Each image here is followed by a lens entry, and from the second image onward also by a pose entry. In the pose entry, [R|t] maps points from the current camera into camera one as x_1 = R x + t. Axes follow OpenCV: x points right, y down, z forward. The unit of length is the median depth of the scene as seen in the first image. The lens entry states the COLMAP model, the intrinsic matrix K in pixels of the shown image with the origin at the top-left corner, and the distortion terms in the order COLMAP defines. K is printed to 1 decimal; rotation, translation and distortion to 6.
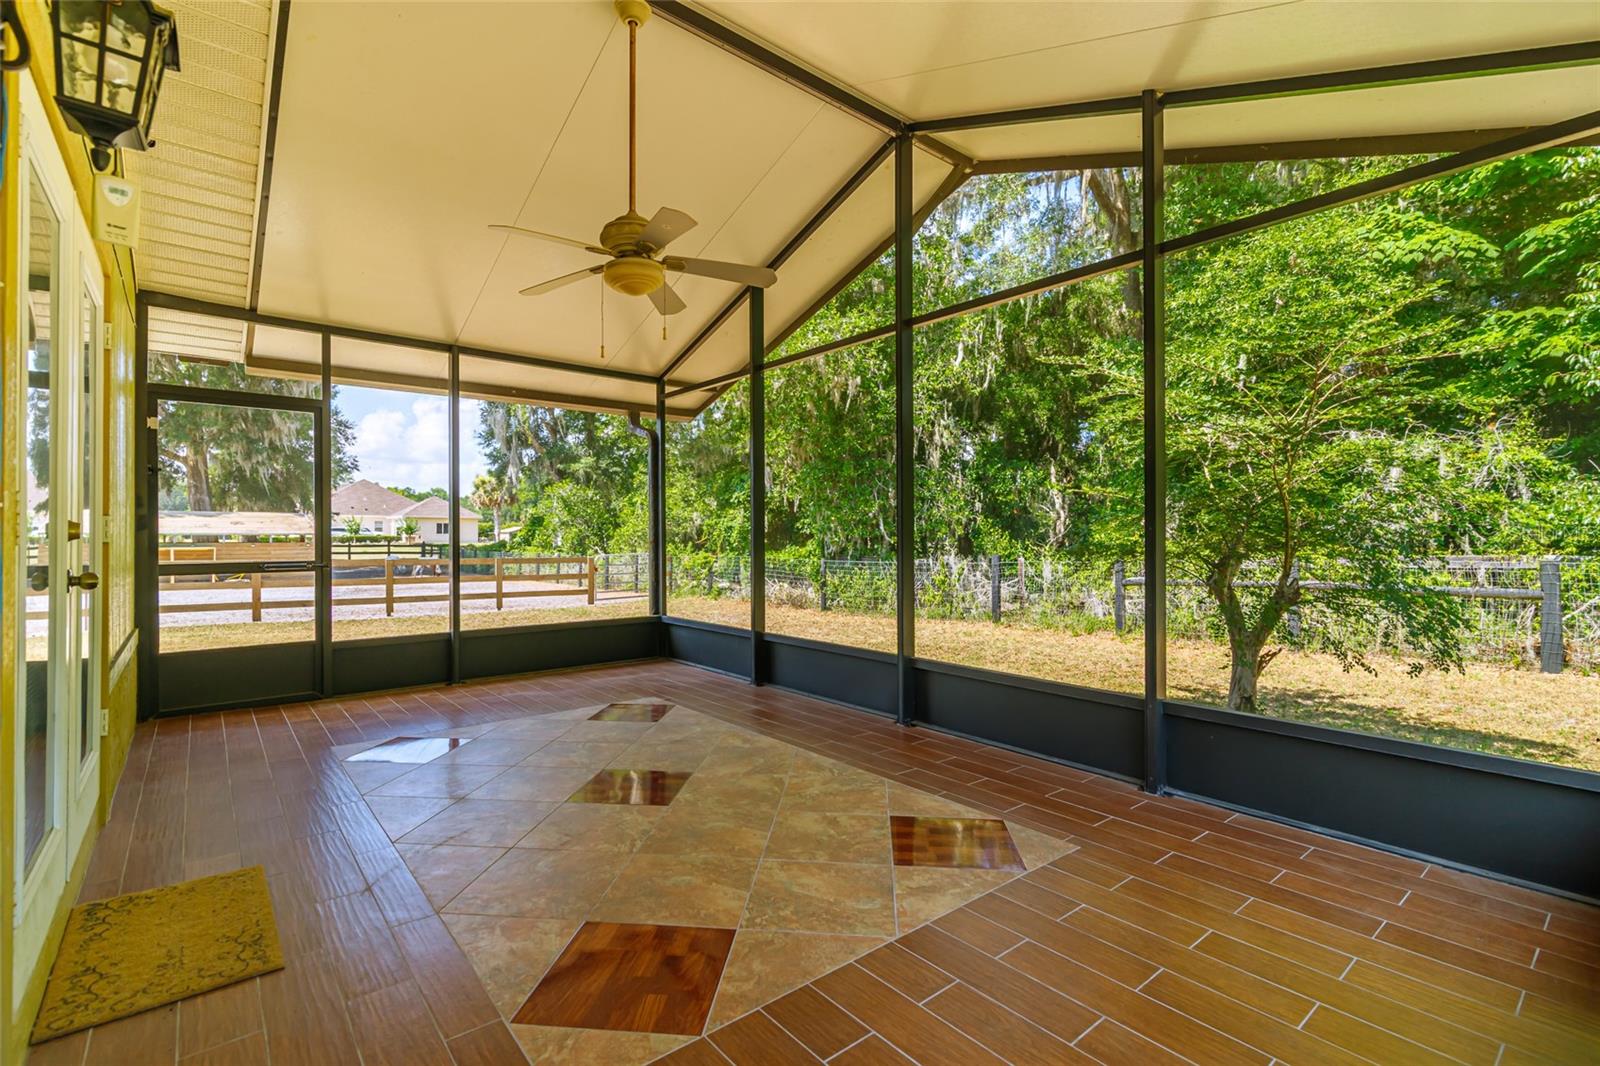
lens RADIAL K [[725.3, 0, 792.5], [0, 725.3, 534.2], [0, 0, 1]] dist [-0.000348, -0.001040]
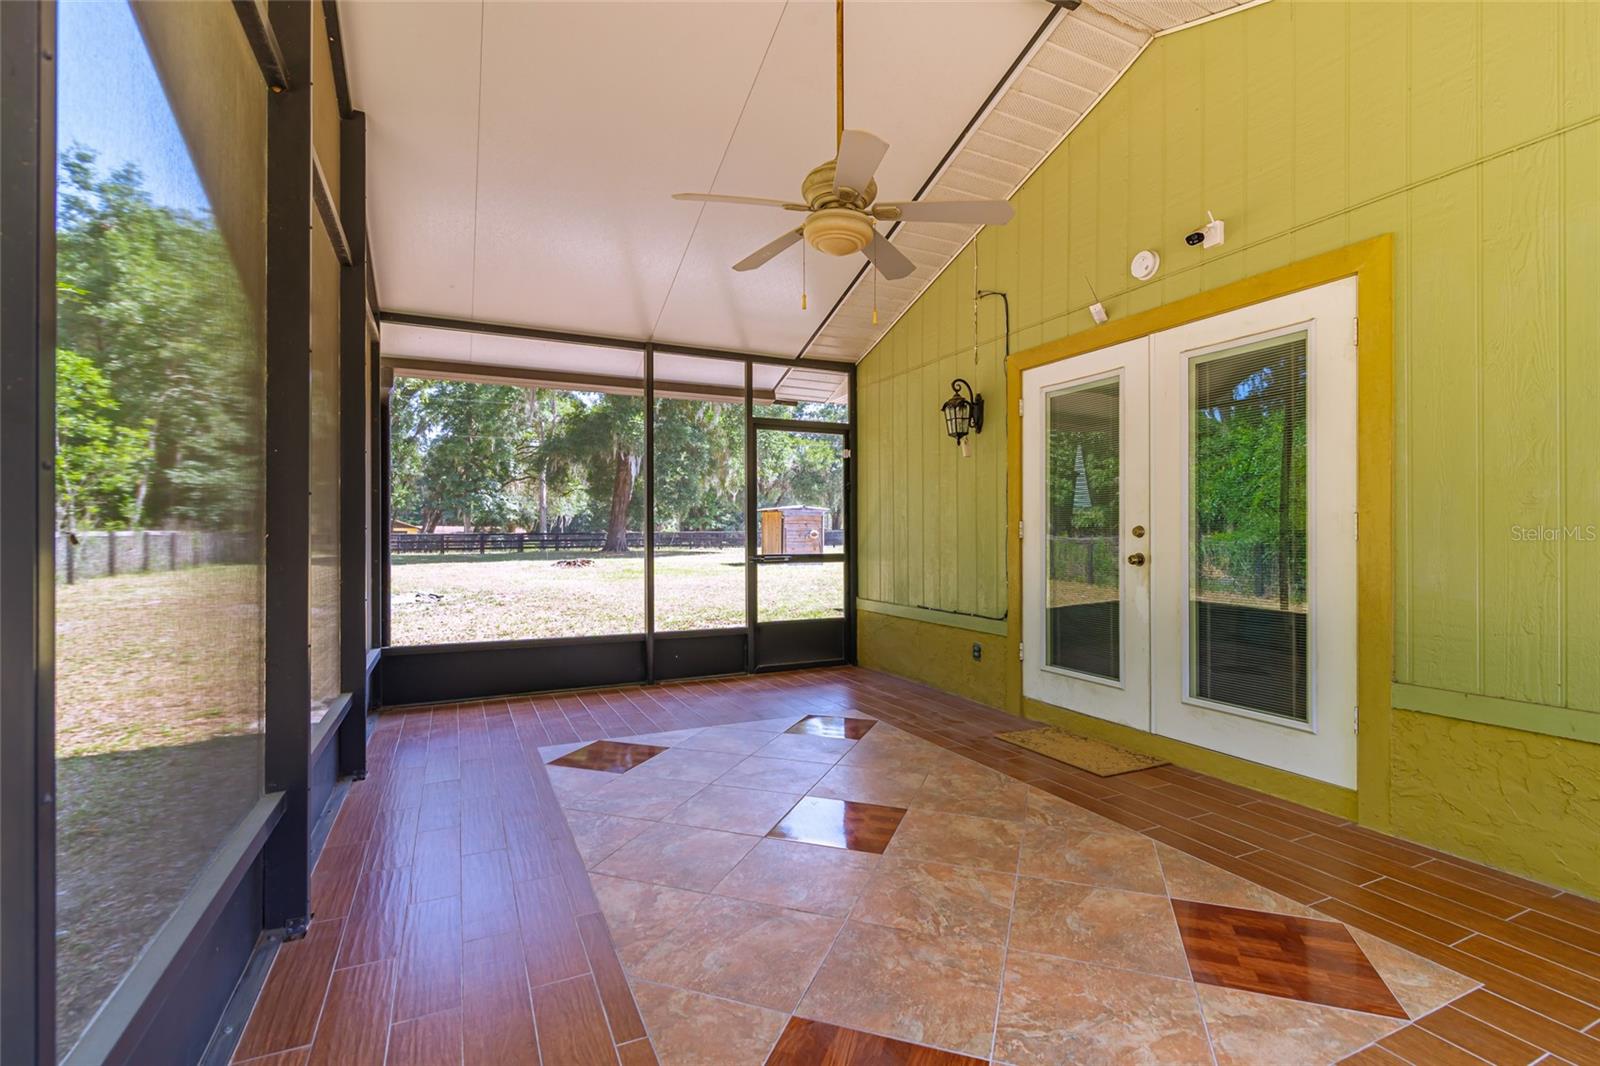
lens RADIAL K [[725.3, 0, 796.7], [0, 725.3, 539.0], [0, 0, 1]] dist [-0.000348, -0.001040]
pose [[-0.970102, -0.000883, 0.242695, -0.370552], [-0.000877, 1.000000, 0.000135, 0.007402], [-0.242695, -0.000082, -0.970103, 1.811075]]
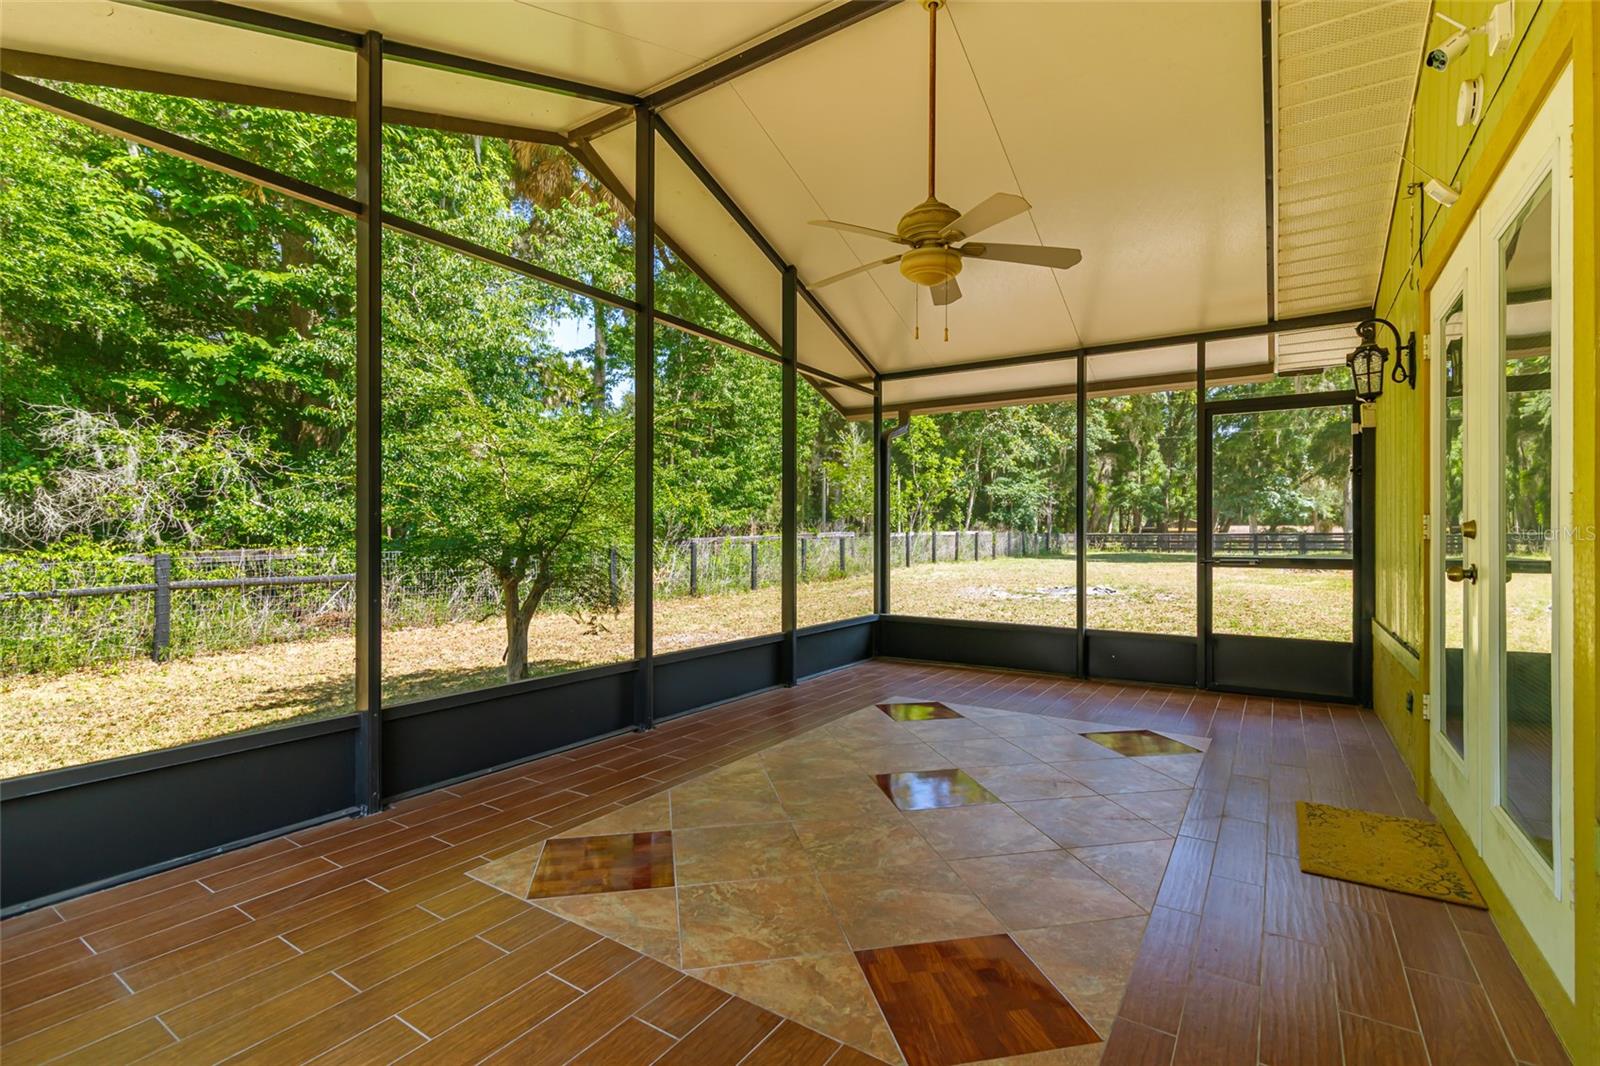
lens RADIAL K [[725.3, 0, 813.5], [0, 725.3, 533.3], [0, 0, 1]] dist [-0.000348, -0.001040]
pose [[-0.308301, 0.000833, 0.951289, -1.073021], [-0.007184, 0.999969, -0.003204, 0.008114], [-0.951262, -0.007822, -0.308285, 1.420418]]
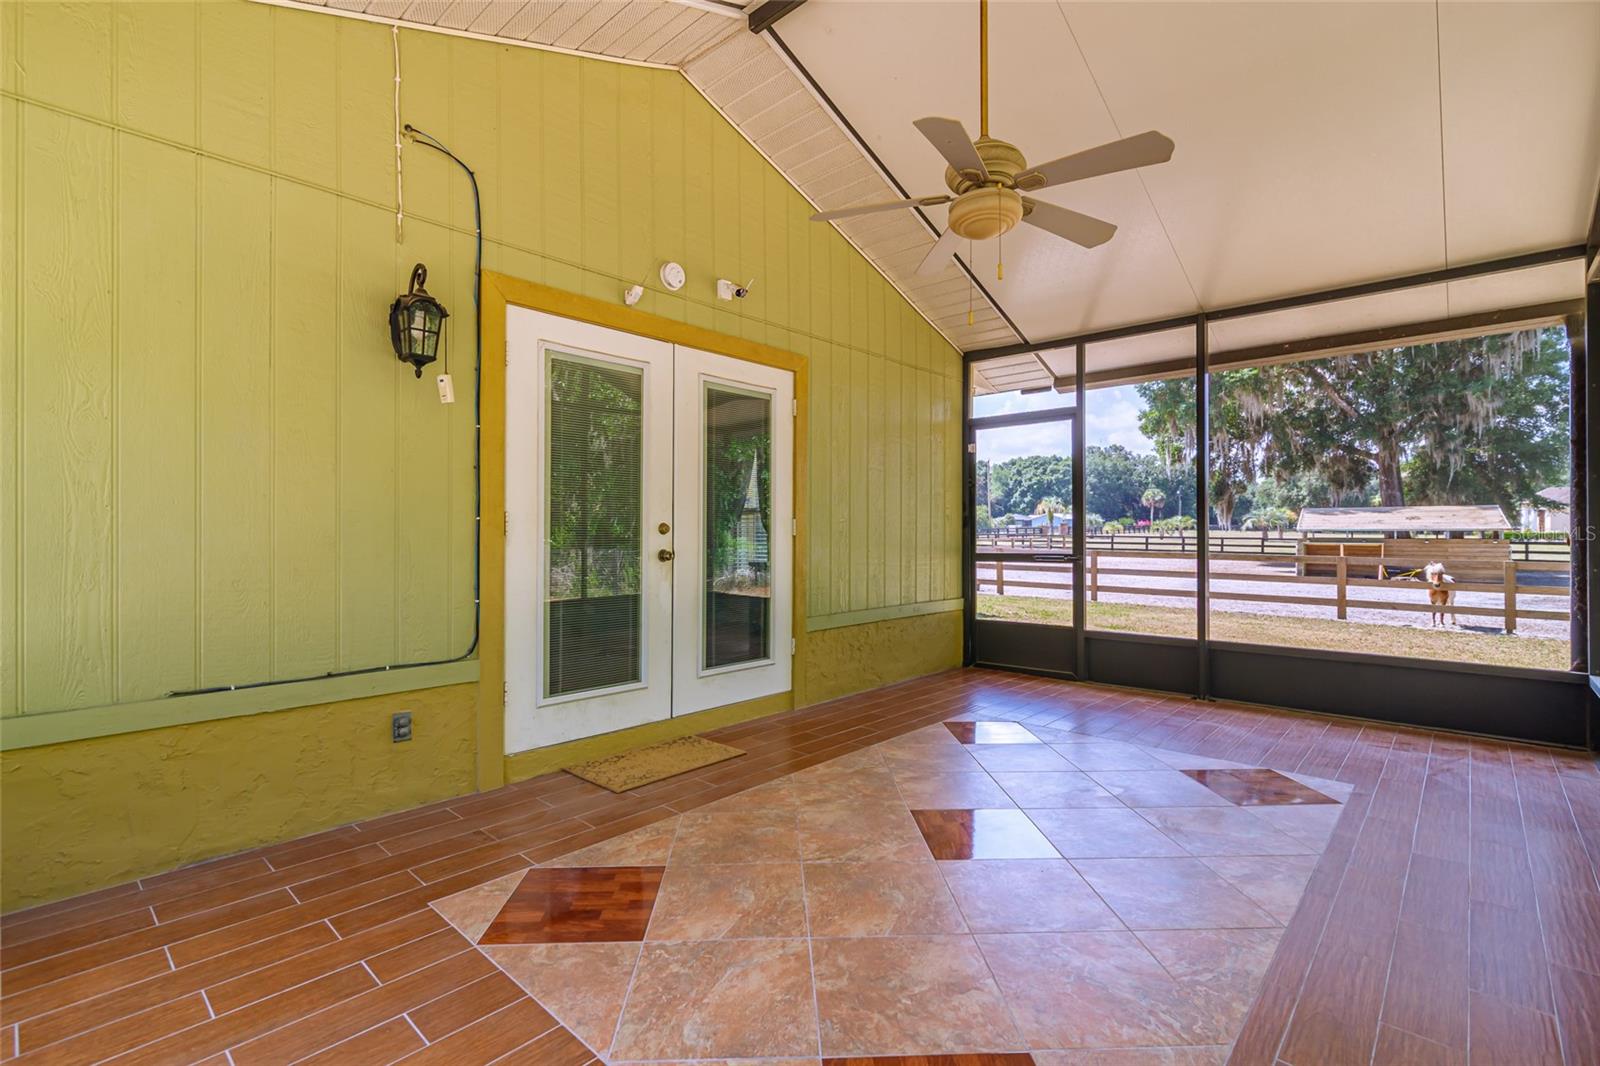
lens RADIAL K [[725.3, 0, 806.9], [0, 725.3, 535.5], [0, 0, 1]] dist [-0.000348, -0.001040]
pose [[0.146266, 0.002493, -0.989242, 0.556905], [0.005000, 0.999982, 0.003260, 0.004534], [0.989233, -0.005423, 0.146251, 0.666876]]
